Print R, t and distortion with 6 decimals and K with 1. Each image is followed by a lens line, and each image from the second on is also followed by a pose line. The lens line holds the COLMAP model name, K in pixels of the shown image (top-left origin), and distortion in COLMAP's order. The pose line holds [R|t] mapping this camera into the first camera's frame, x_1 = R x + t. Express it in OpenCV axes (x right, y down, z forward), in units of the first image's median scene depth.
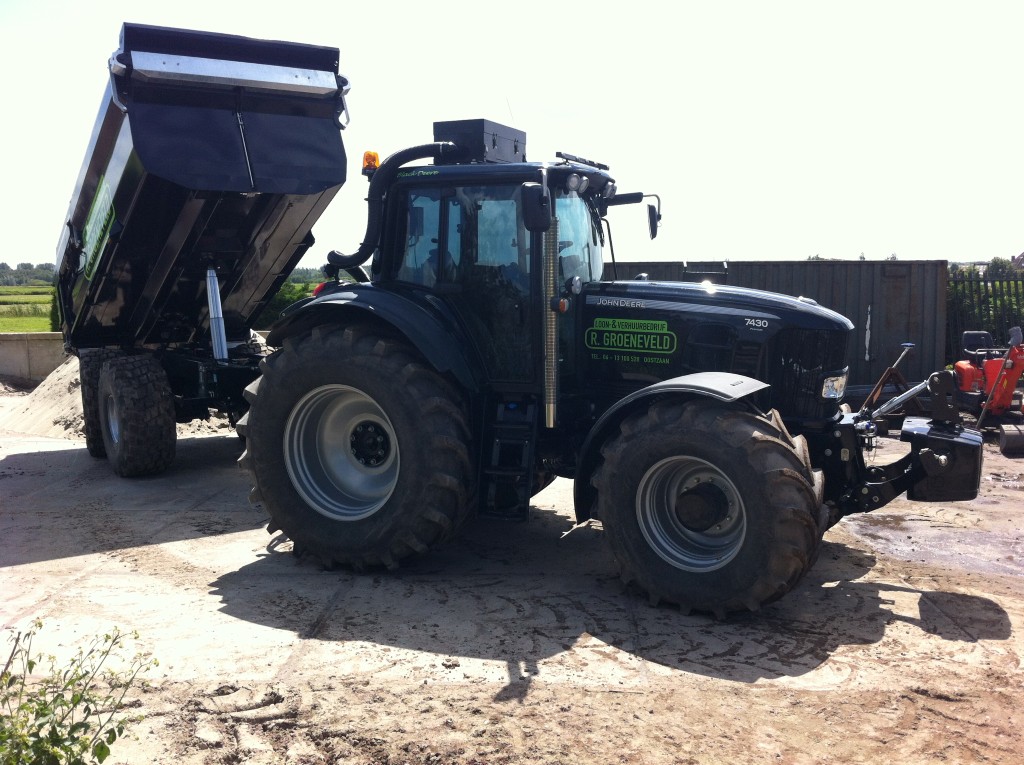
lens RADIAL K [[965.4, 0, 491.2], [0, 965.4, 379.8], [0, 0, 1]] dist [0.064950, -0.233239]
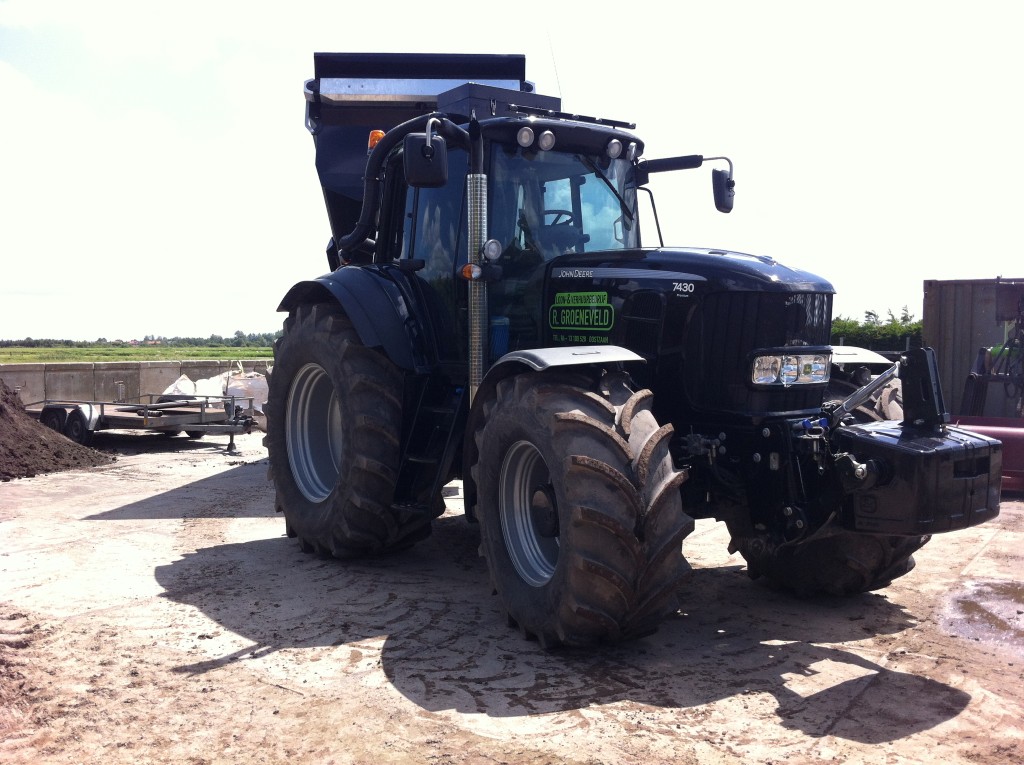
lens RADIAL K [[965.4, 0, 491.2], [0, 965.4, 379.8], [0, 0, 1]] dist [0.064950, -0.233239]
pose [[0.864238, 0.027010, -0.502358, 0.589418], [-0.056840, 0.997406, -0.044159, 0.065237], [0.499862, 0.066718, 0.863532, 0.278392]]
